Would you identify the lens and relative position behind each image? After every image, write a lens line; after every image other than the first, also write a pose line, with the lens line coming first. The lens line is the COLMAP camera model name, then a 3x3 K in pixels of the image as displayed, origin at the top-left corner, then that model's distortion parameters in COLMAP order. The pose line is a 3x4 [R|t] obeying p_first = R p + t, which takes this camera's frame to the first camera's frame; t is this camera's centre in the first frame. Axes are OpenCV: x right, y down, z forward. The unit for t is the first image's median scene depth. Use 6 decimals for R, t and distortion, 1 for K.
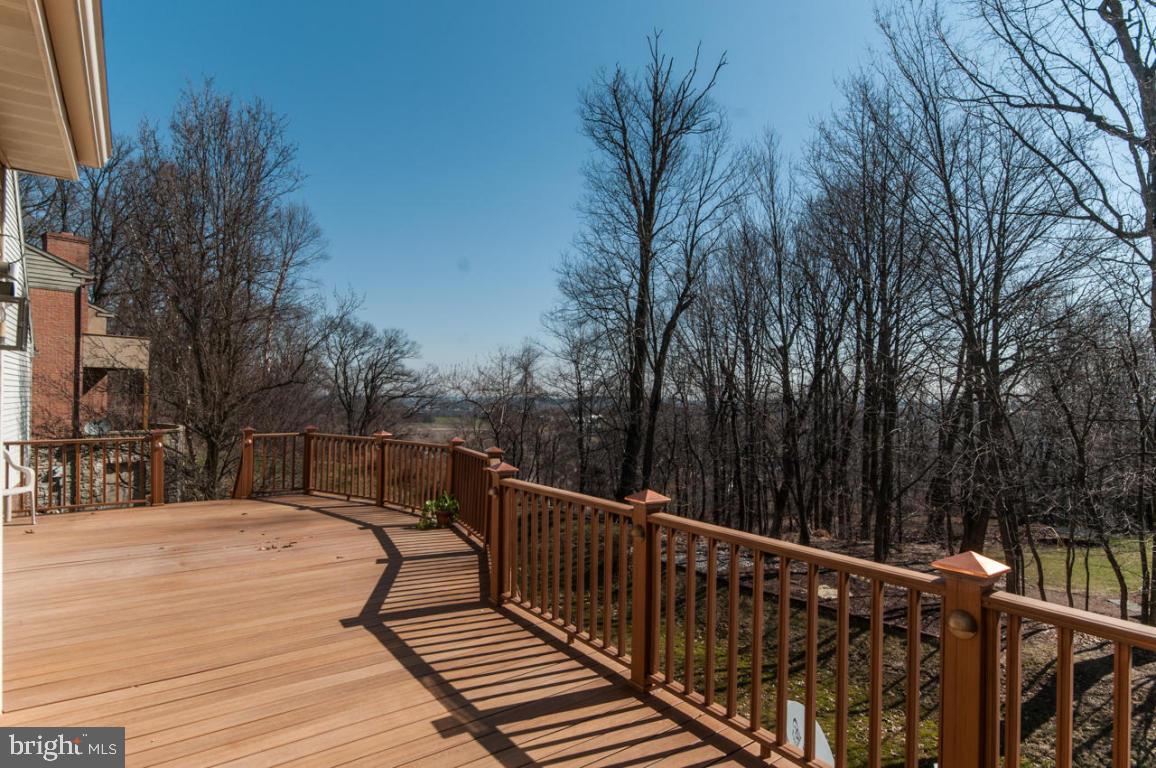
lens RADIAL K [[634.3, 0, 594.0], [0, 634.3, 391.5], [0, 0, 1]] dist [0.003298, 0.000247]
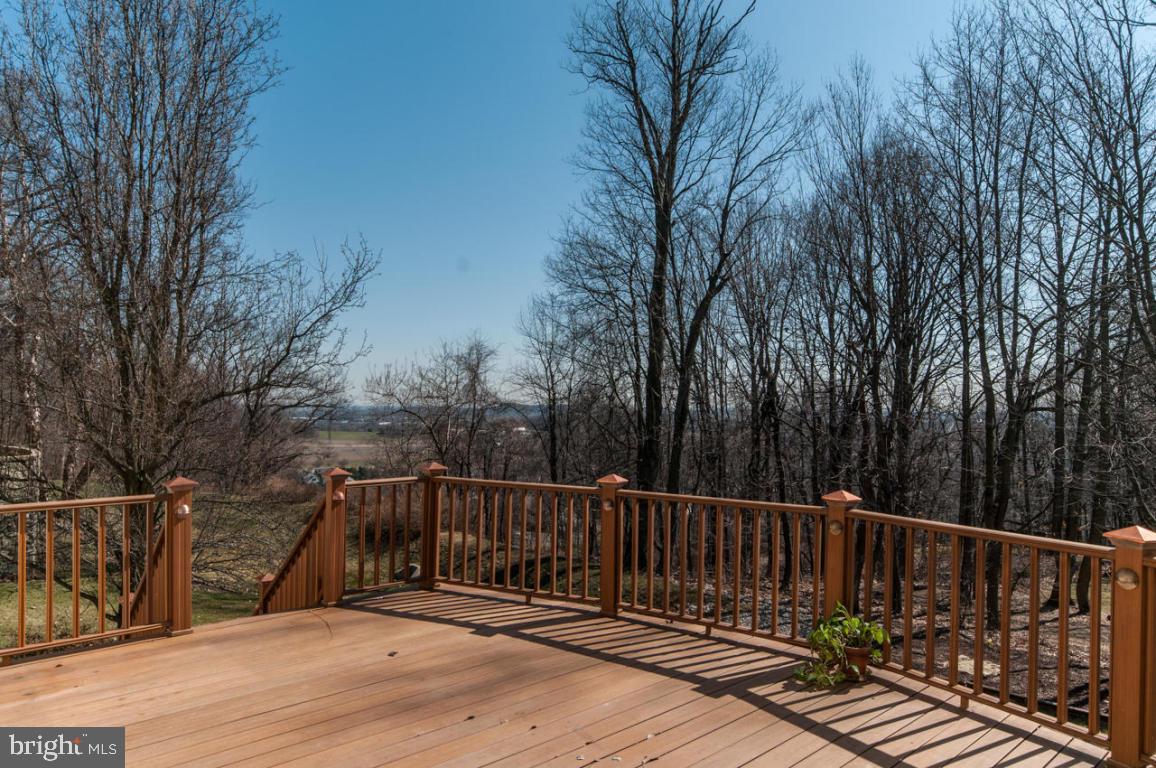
lens RADIAL K [[740.1, 0, 579.7], [0, 740.1, 397.1], [0, 0, 1]] dist [-0.003380, 0.000274]
pose [[0.993129, 0.001782, 0.117010, -0.124969], [-0.001405, 0.999994, -0.003302, -0.000287], [-0.117015, 0.003114, 0.993125, 0.111173]]
